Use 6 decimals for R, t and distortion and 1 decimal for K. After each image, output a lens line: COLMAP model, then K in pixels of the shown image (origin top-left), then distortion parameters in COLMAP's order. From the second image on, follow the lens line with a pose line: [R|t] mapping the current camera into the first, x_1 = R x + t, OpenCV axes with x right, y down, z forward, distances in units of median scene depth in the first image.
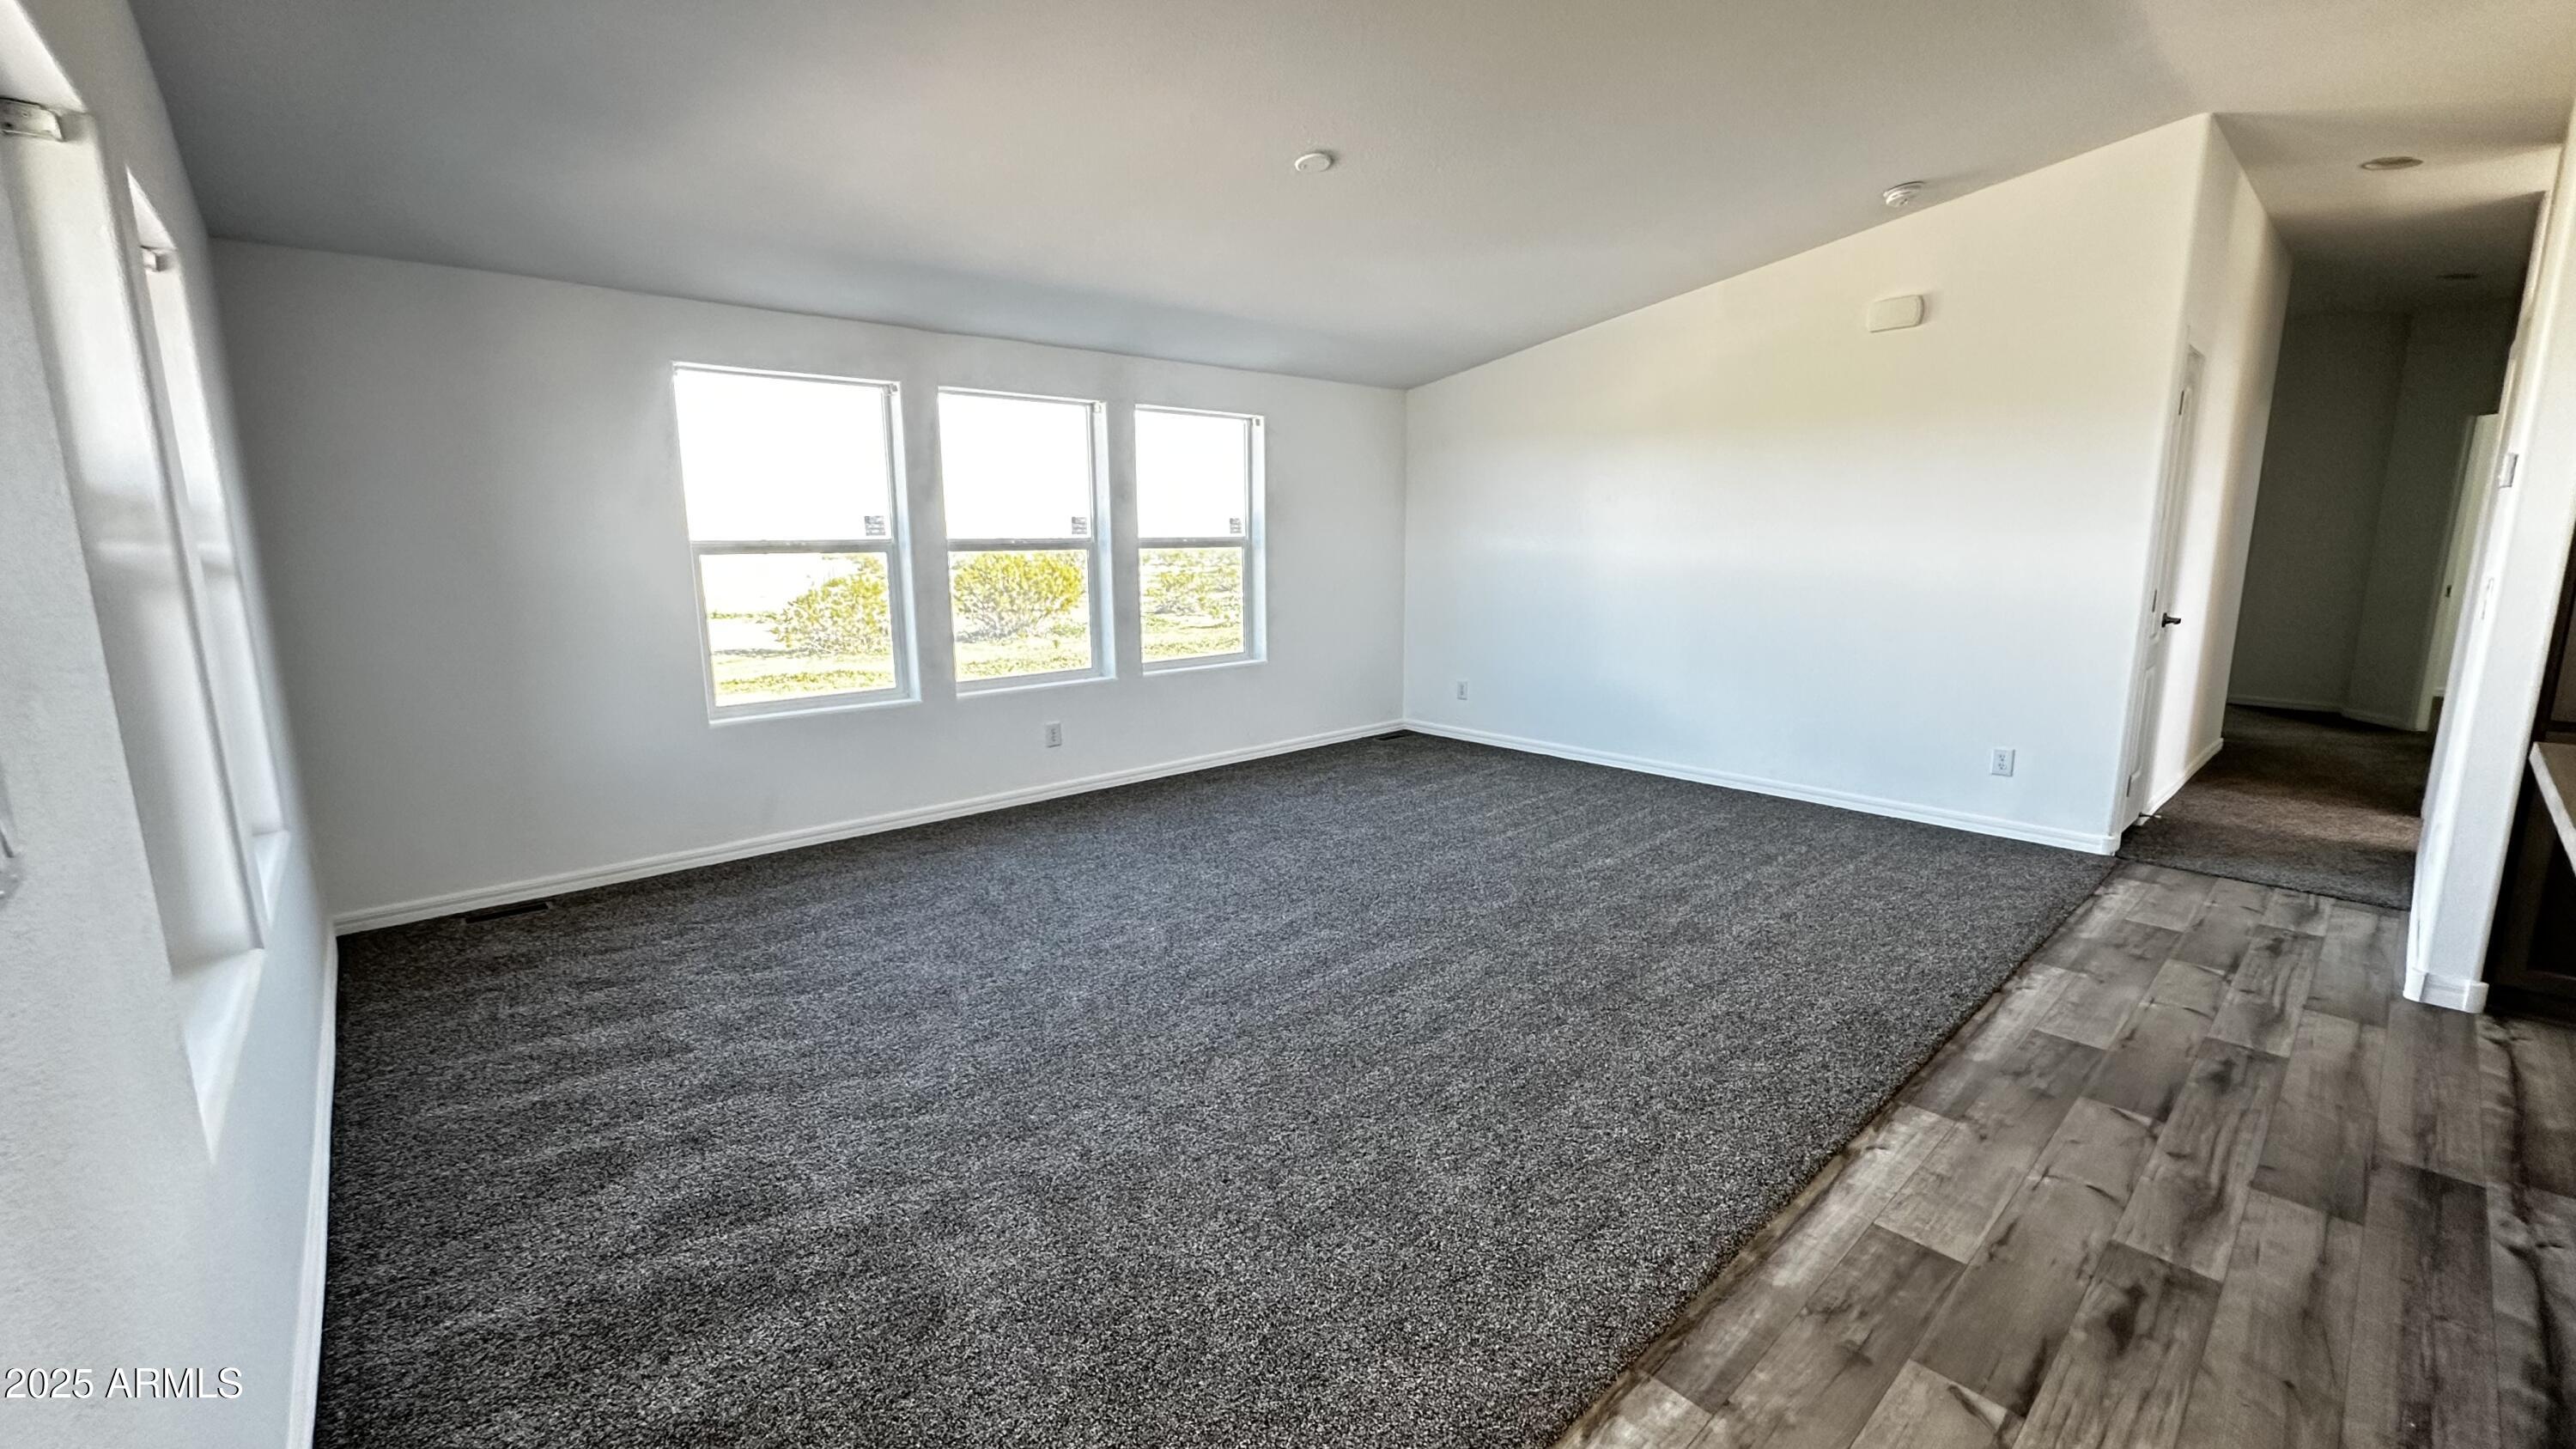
lens RADIAL K [[1037.8, 0, 1288.0], [0, 1037.8, 724.5], [0, 0, 1]] dist [0.001724, 0.000085]
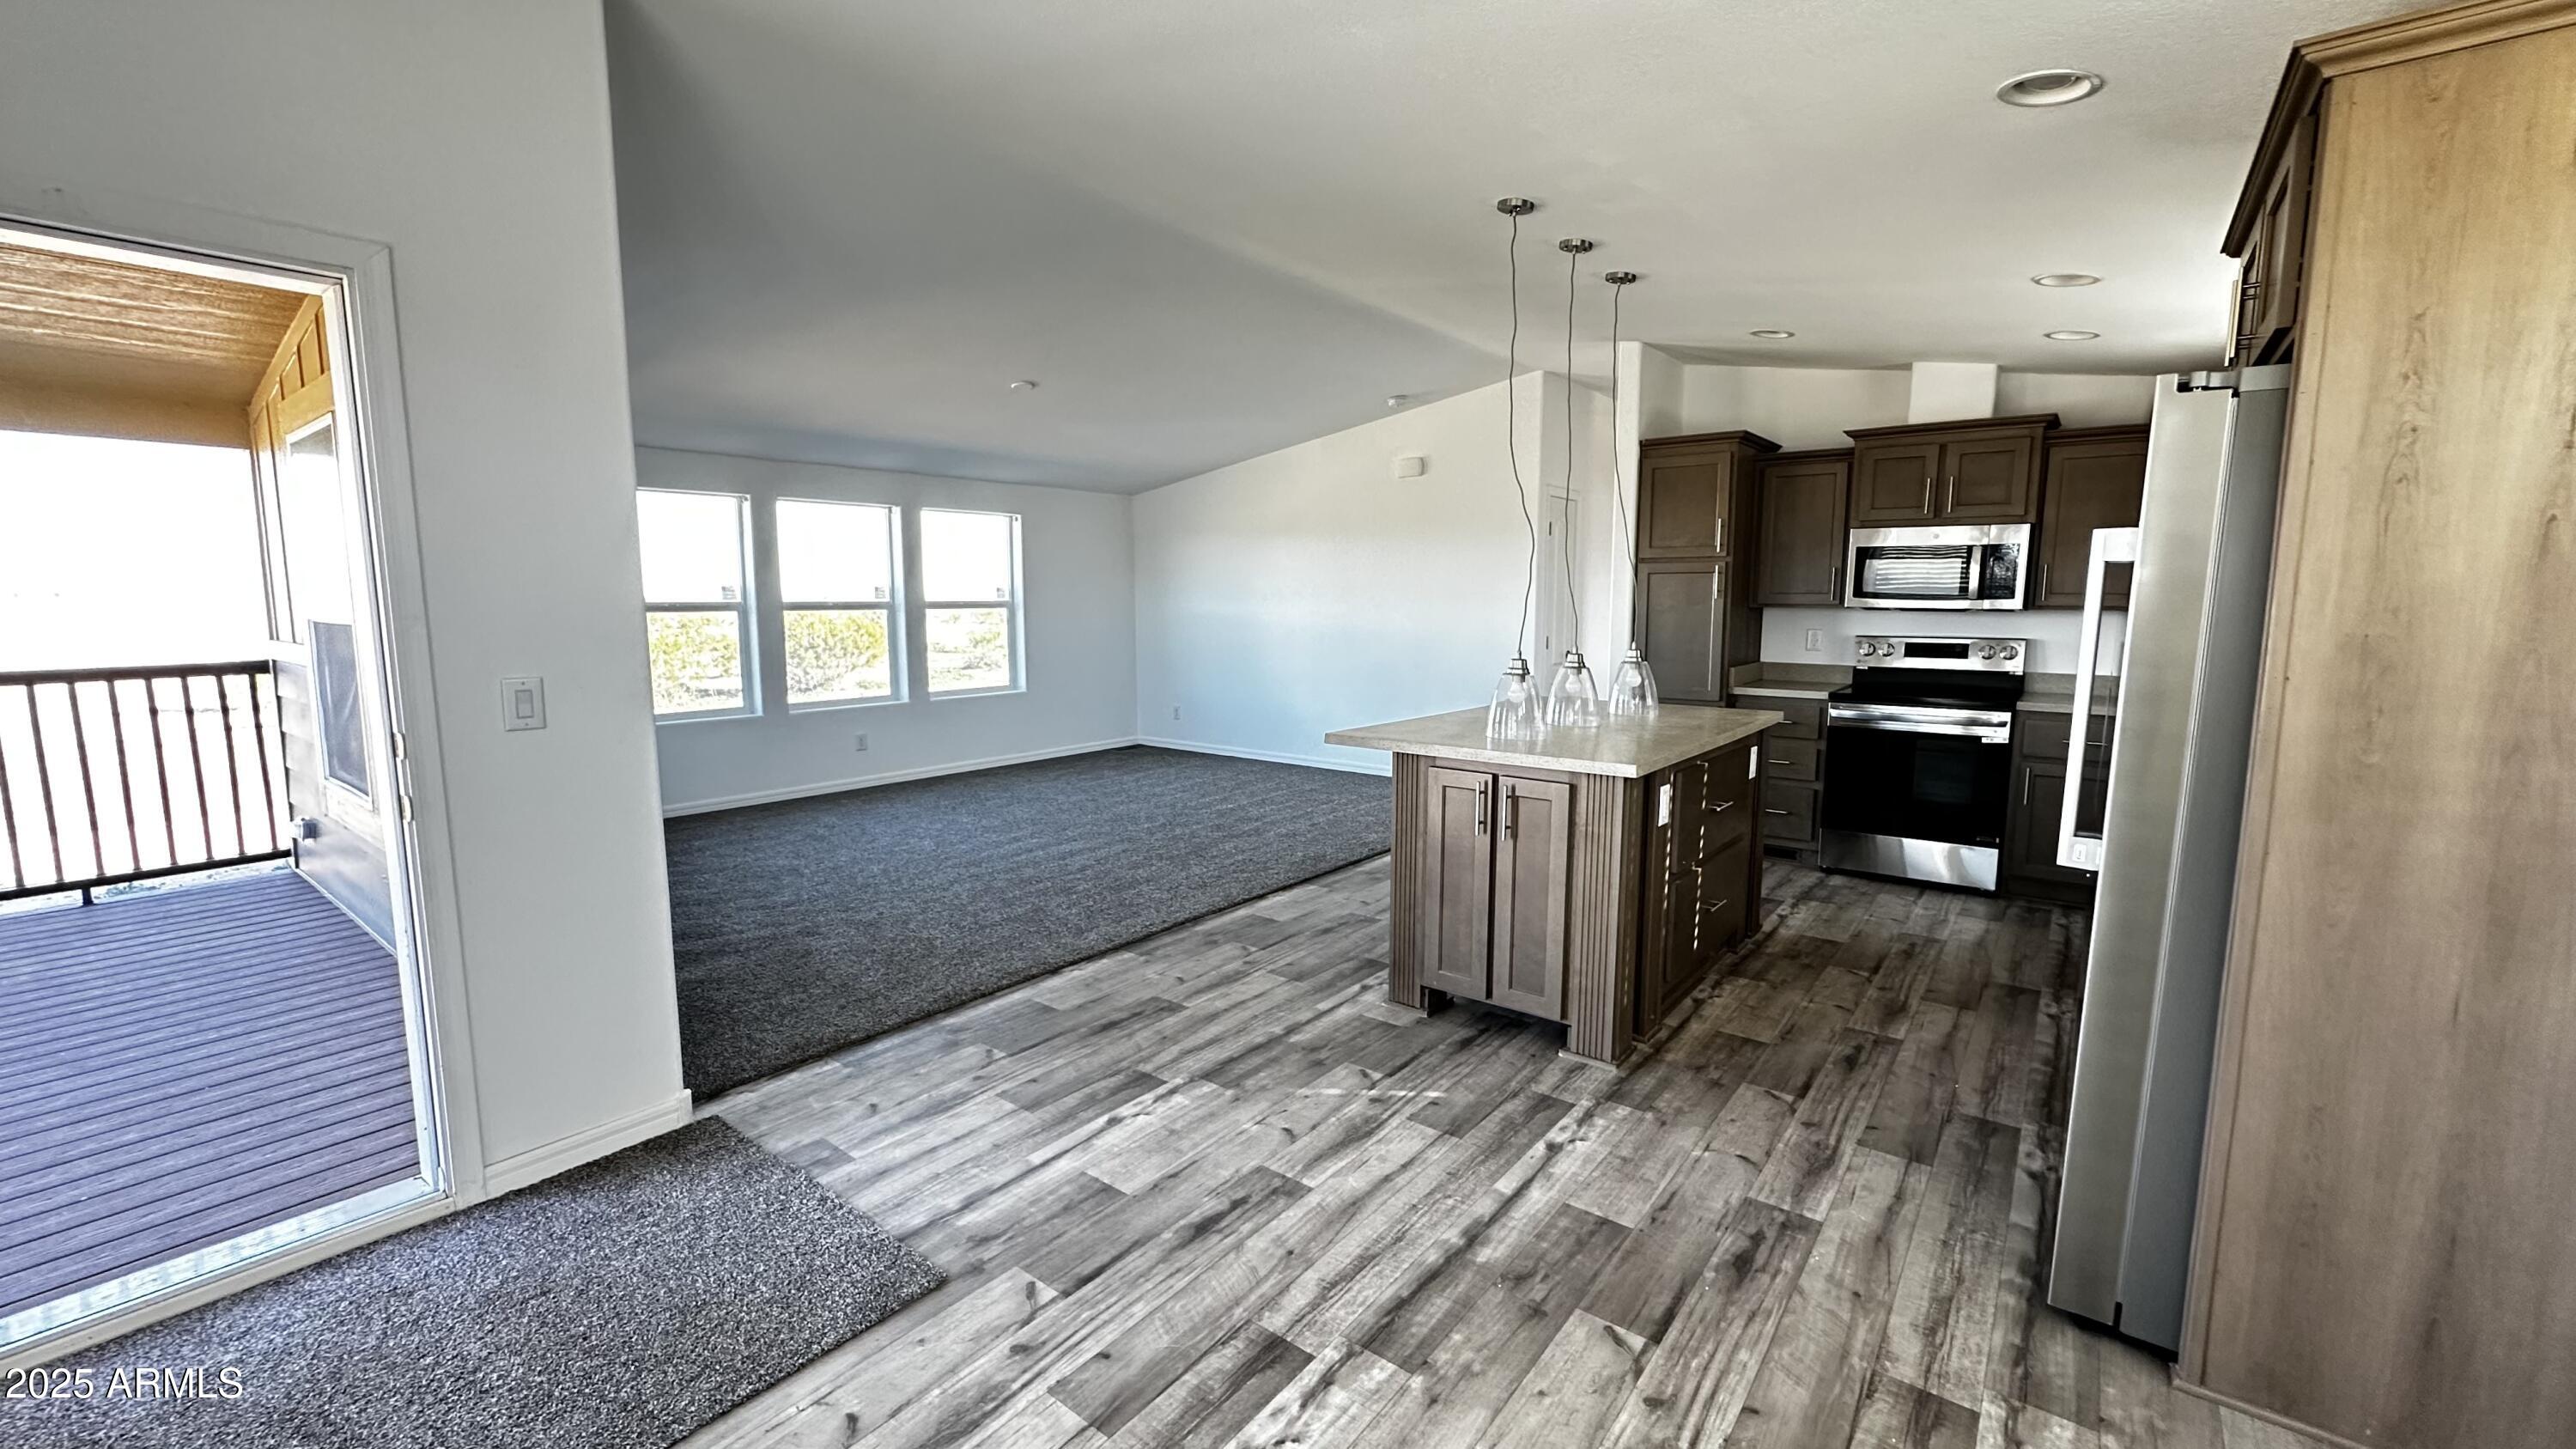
lens RADIAL K [[1037.8, 0, 1288.0], [0, 1037.8, 724.5], [0, 0, 1]] dist [0.001724, 0.000085]
pose [[0.985419, -0.013774, 0.169590, 0.114319], [0.023301, 0.998252, -0.054312, 0.085202], [-0.168545, 0.057472, 0.984017, -0.522589]]
